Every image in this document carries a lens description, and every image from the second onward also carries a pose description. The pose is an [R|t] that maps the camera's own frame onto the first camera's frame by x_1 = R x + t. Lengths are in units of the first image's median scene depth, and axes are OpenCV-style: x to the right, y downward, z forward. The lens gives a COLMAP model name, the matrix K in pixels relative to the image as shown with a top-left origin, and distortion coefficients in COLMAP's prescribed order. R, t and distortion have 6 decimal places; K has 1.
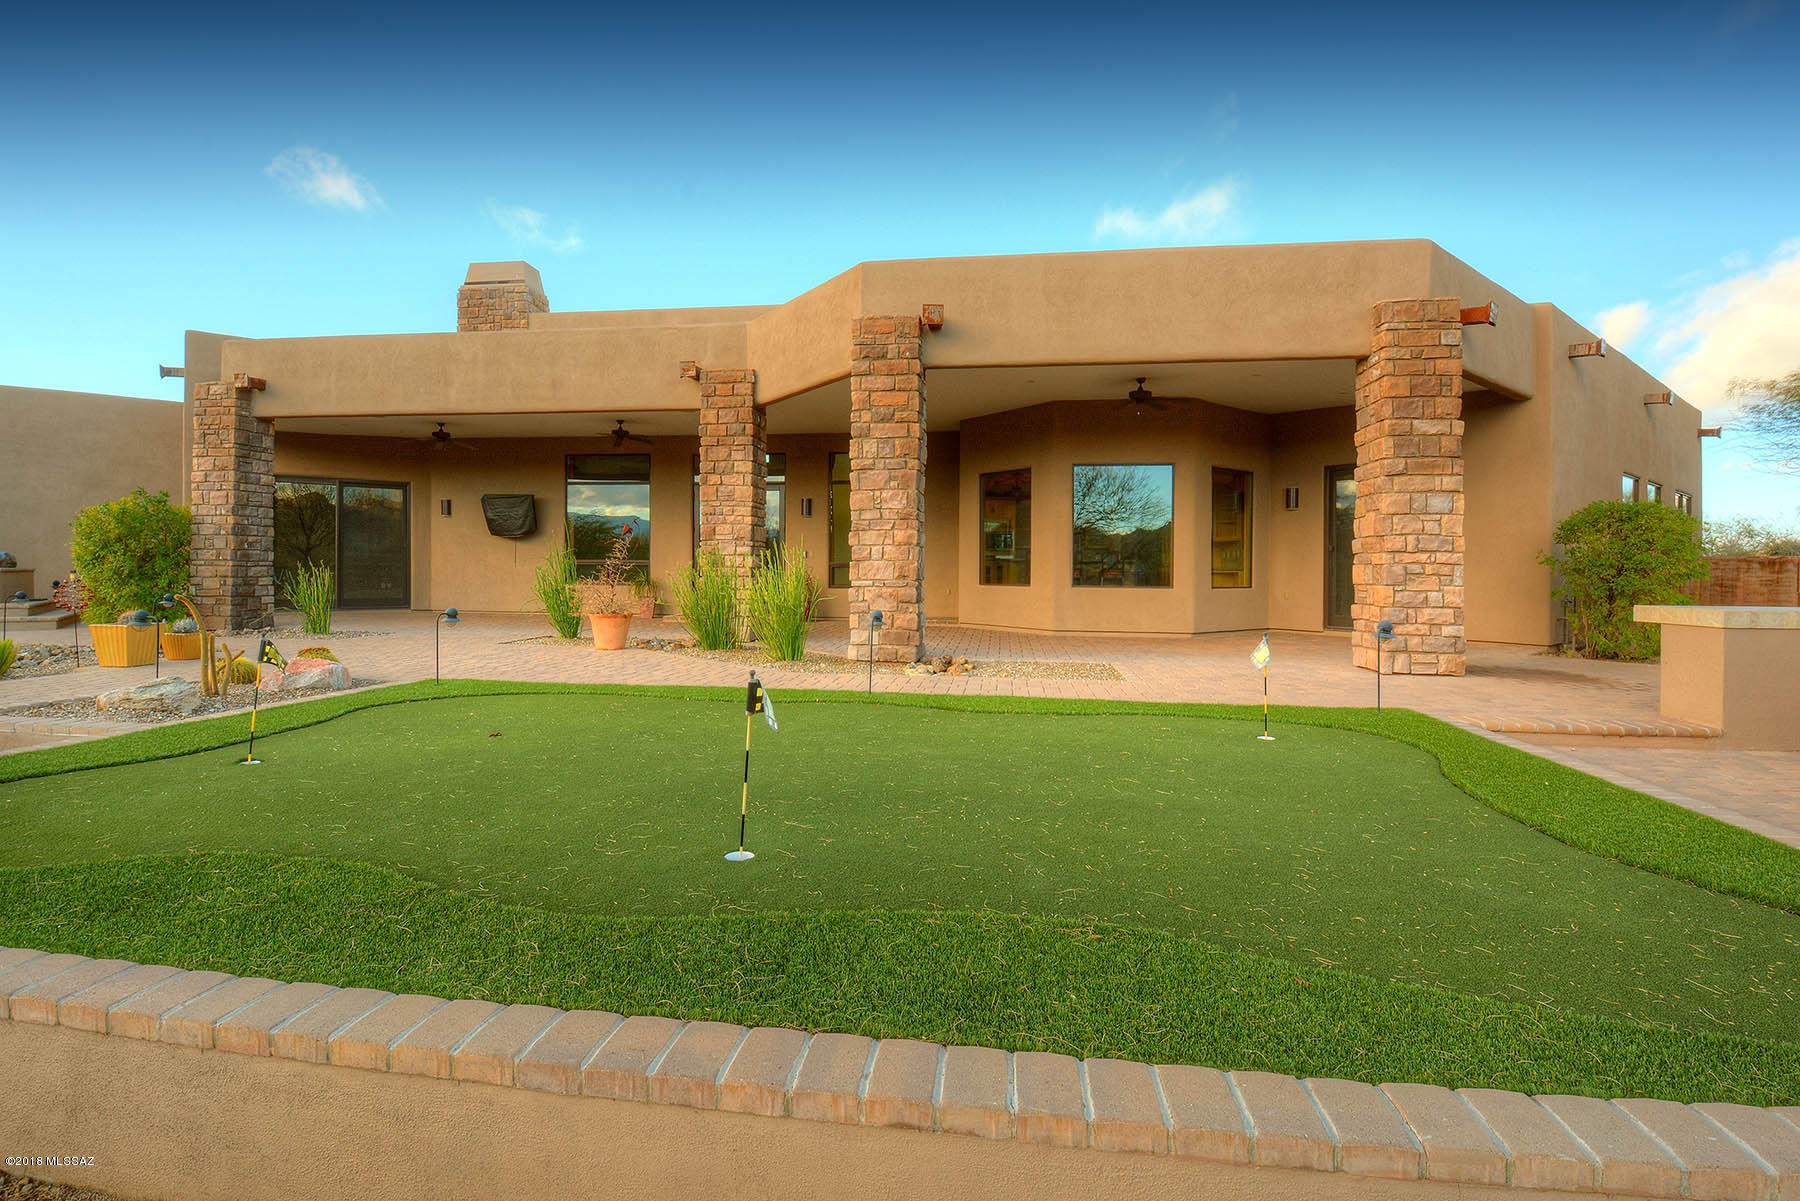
lens RADIAL K [[799.4, 0, 900.1], [0, 799.4, 574.1], [0, 0, 1]] dist [-0.003147, -0.000442]
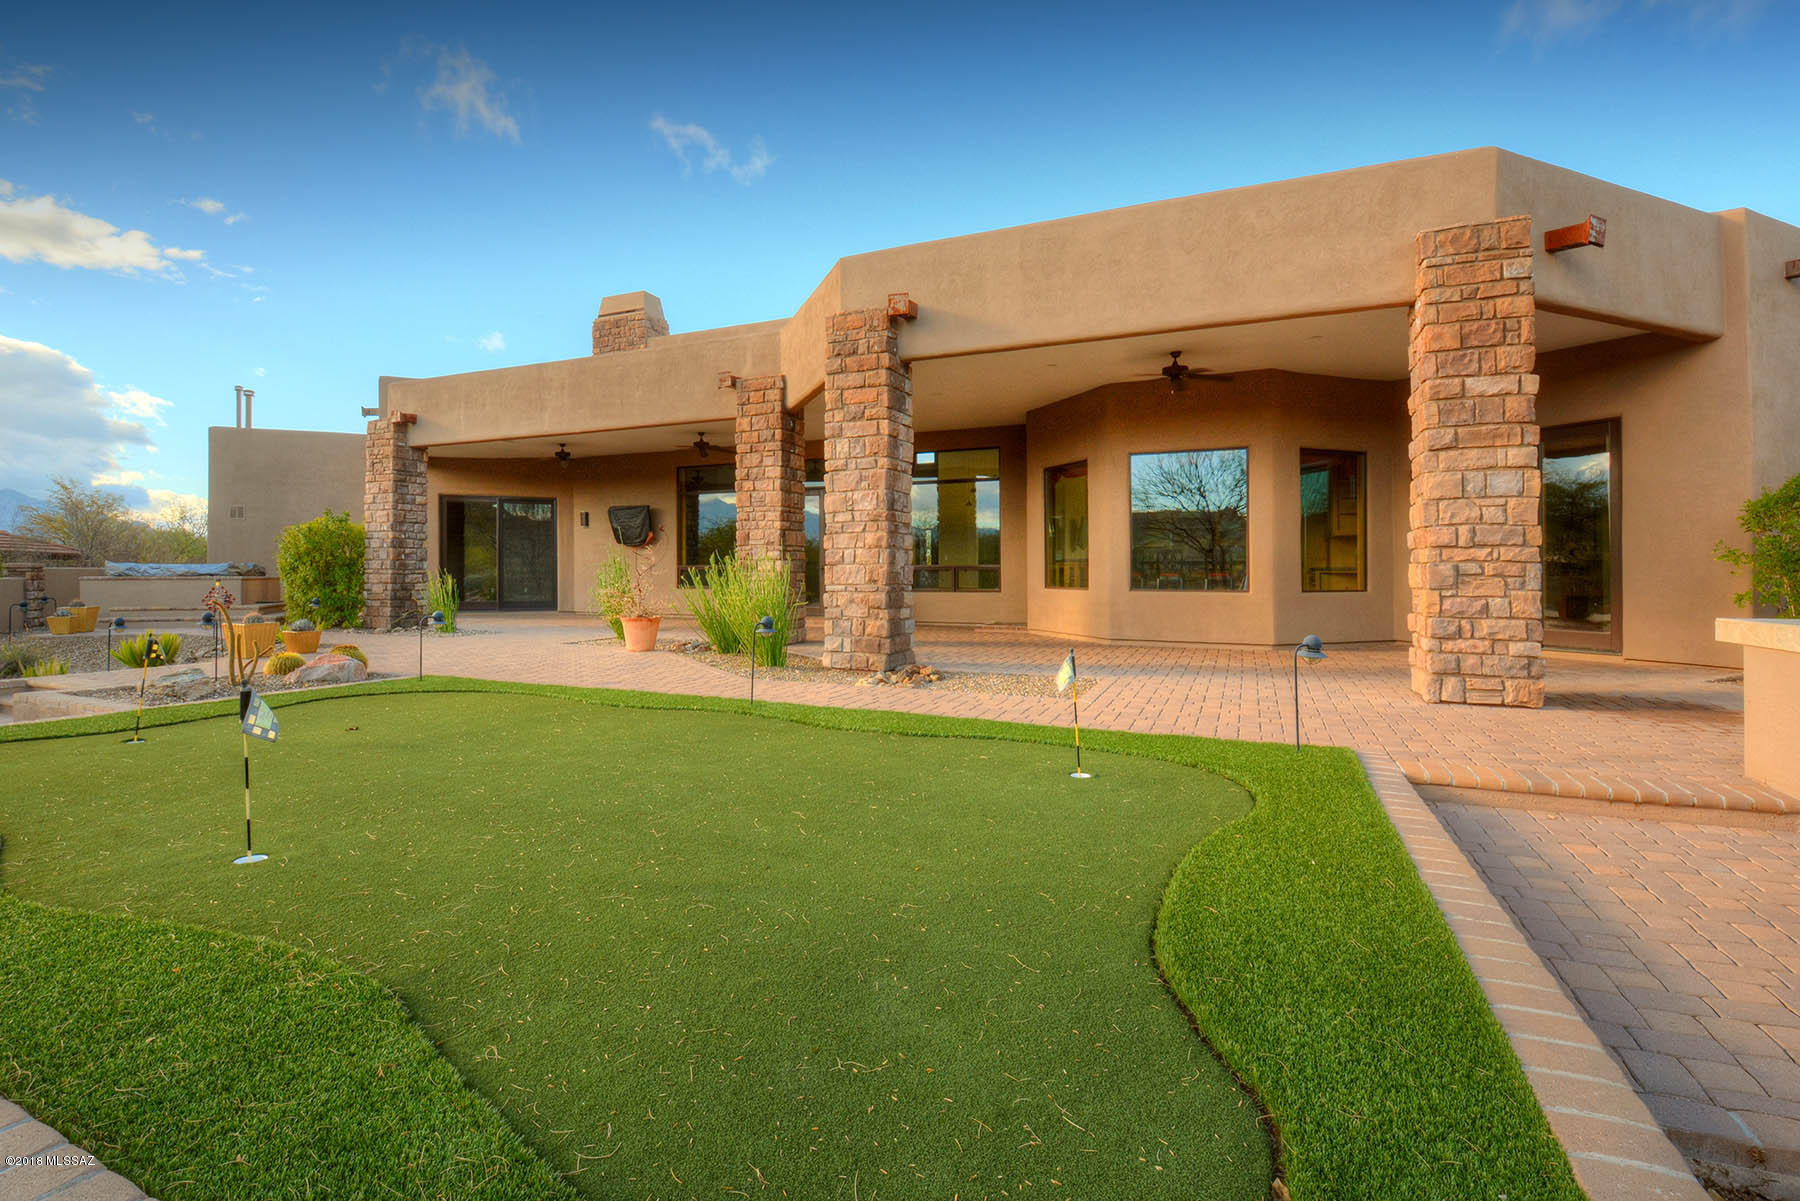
lens RADIAL K [[812.7, 0, 900.1], [0, 812.7, 565.2], [0, 0, 1]] dist [-0.002765, -0.000901]
pose [[0.960733, -0.009892, -0.277298, 0.297431], [0.006120, 0.999877, -0.014466, -0.001342], [0.277407, 0.012200, 0.960675, 0.076151]]
